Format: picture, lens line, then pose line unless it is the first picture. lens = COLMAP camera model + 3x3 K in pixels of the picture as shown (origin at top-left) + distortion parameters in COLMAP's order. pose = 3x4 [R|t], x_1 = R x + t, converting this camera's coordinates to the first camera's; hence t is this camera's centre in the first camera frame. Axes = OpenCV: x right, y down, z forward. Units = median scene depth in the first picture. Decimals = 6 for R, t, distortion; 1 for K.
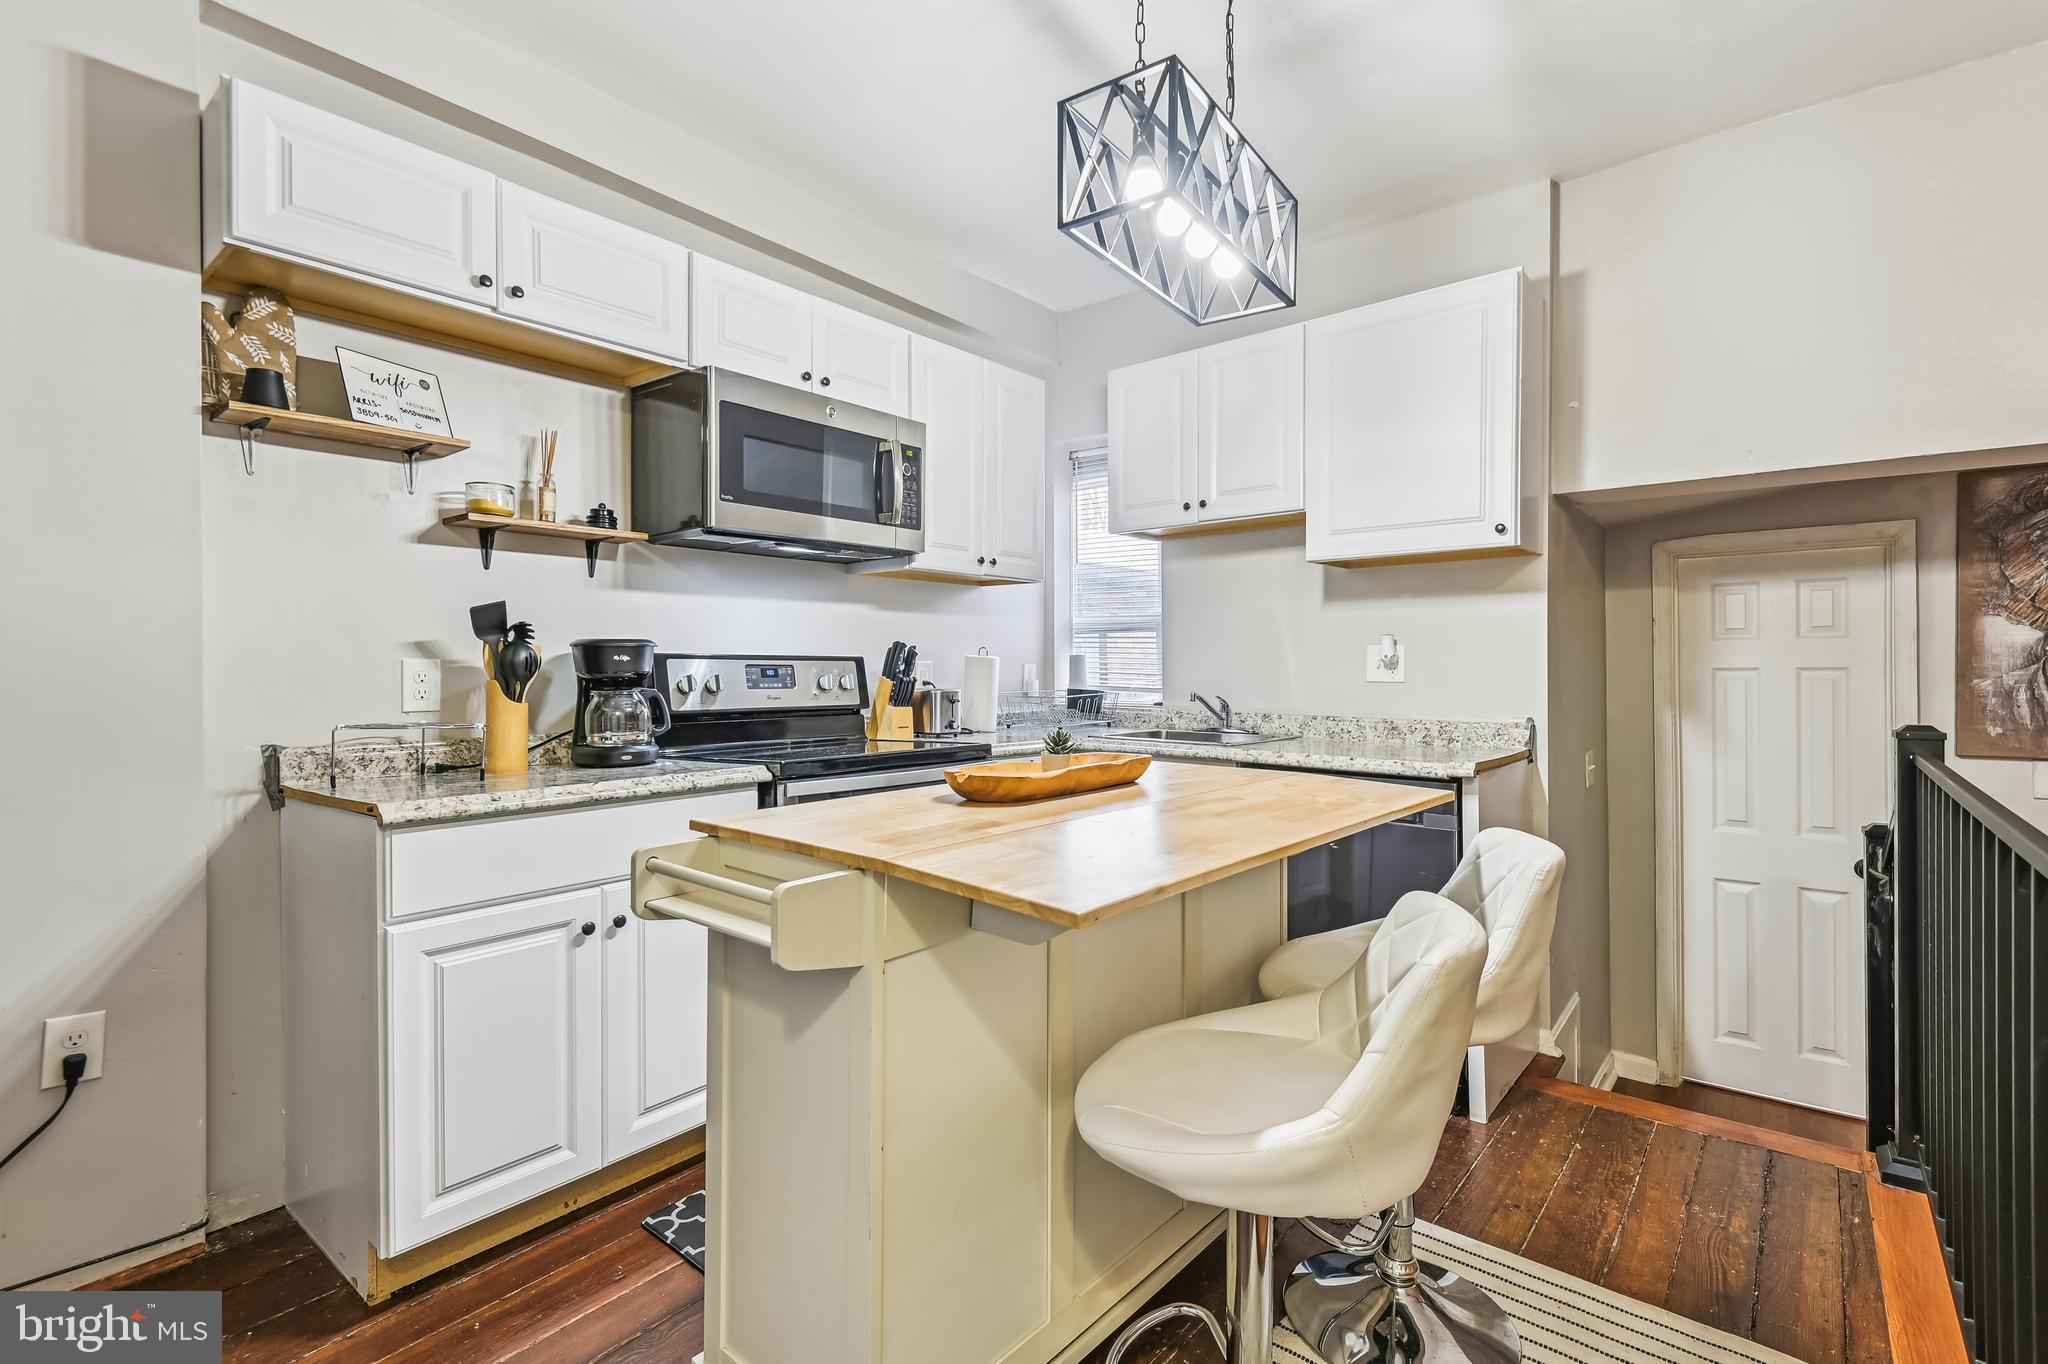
lens RADIAL K [[938.1, 0, 1051.6], [0, 938.1, 671.1], [0, 0, 1]] dist [0.011948, -0.006892]
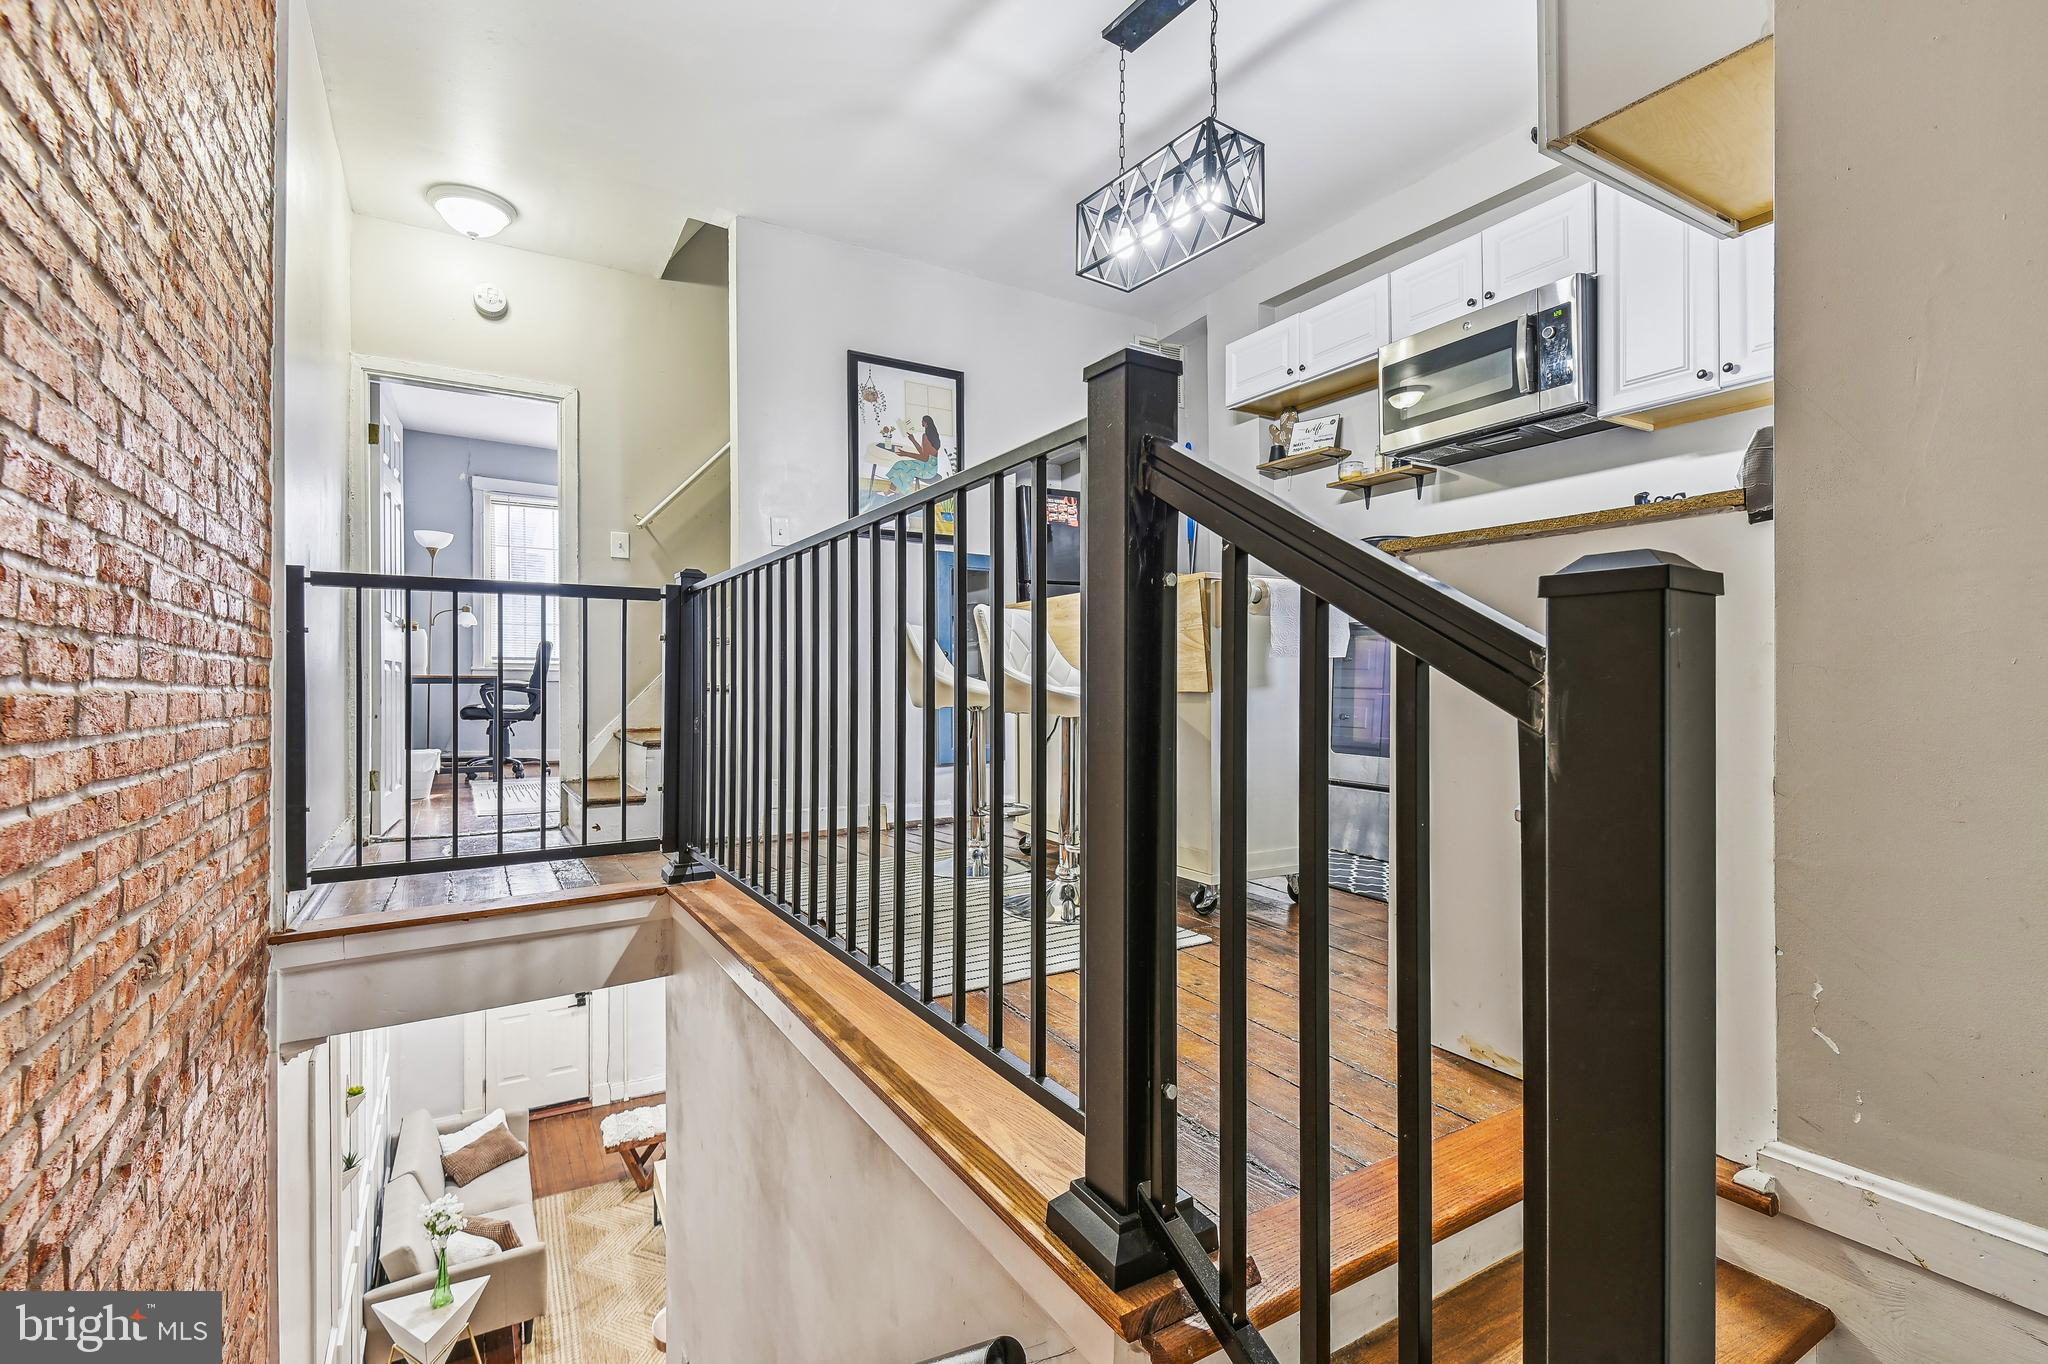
lens RADIAL K [[938.1, 0, 1033.8], [0, 938.1, 680.8], [0, 0, 1]] dist [0.011948, -0.006892]
pose [[-0.351278, 0.000890, -0.936271, 1.054581], [0.000201, 1.000000, 0.000875, 0.175447], [0.936271, 0.000119, -0.351278, 0.855673]]
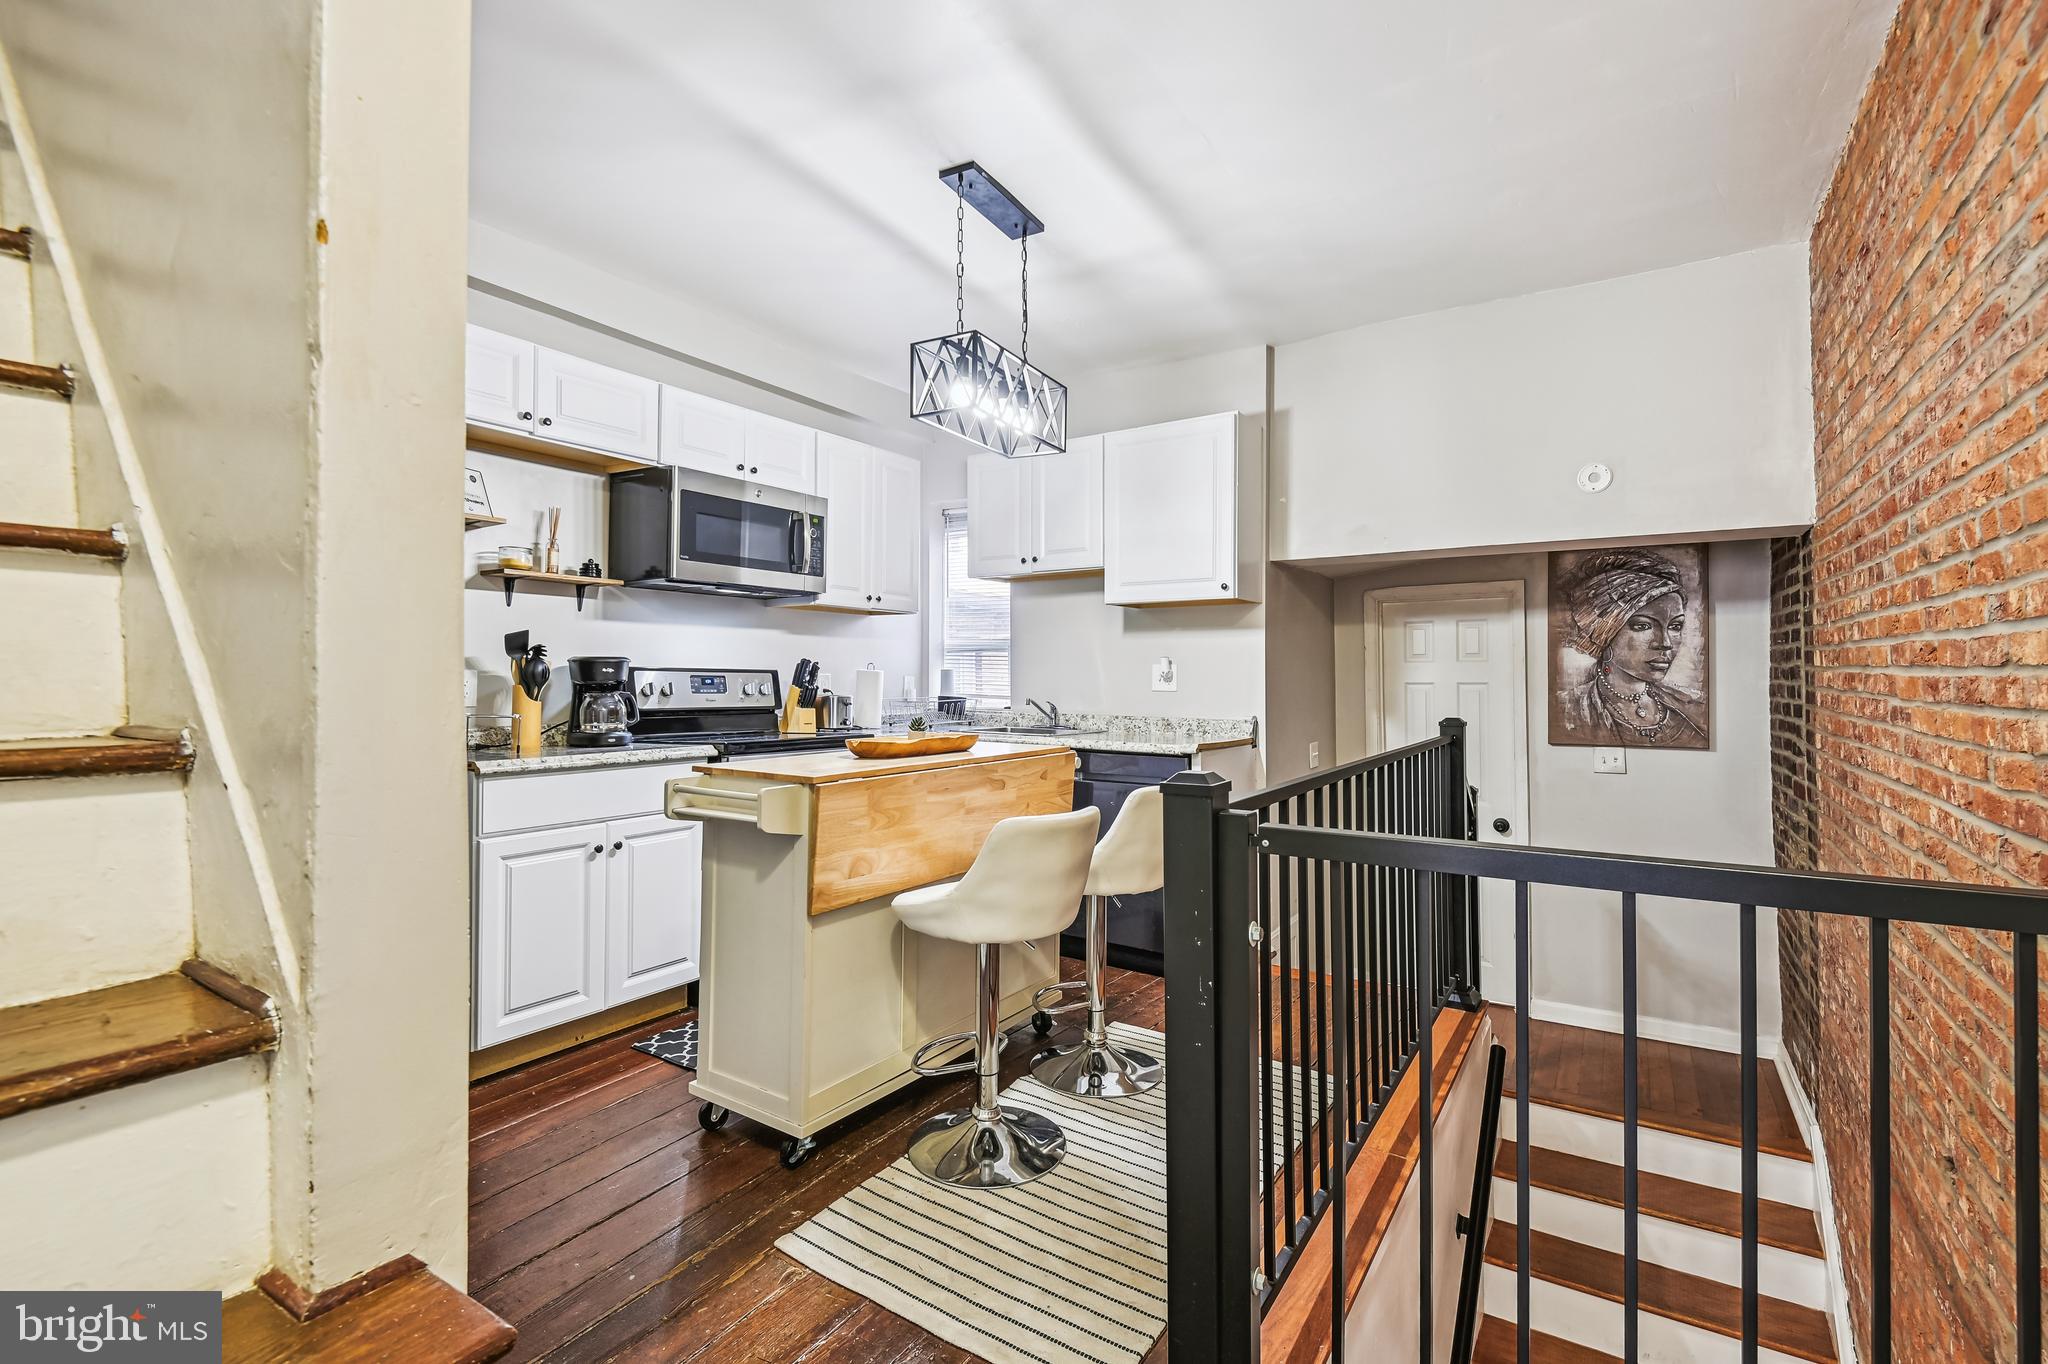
lens RADIAL K [[938.1, 0, 1043.1], [0, 938.1, 667.1], [0, 0, 1]] dist [0.011948, -0.006892]
pose [[0.995248, 0.007185, 0.097106, 0.047438], [-0.005403, 0.999812, -0.018605, 0.003409], [-0.097221, 0.017992, 0.995100, -0.391161]]
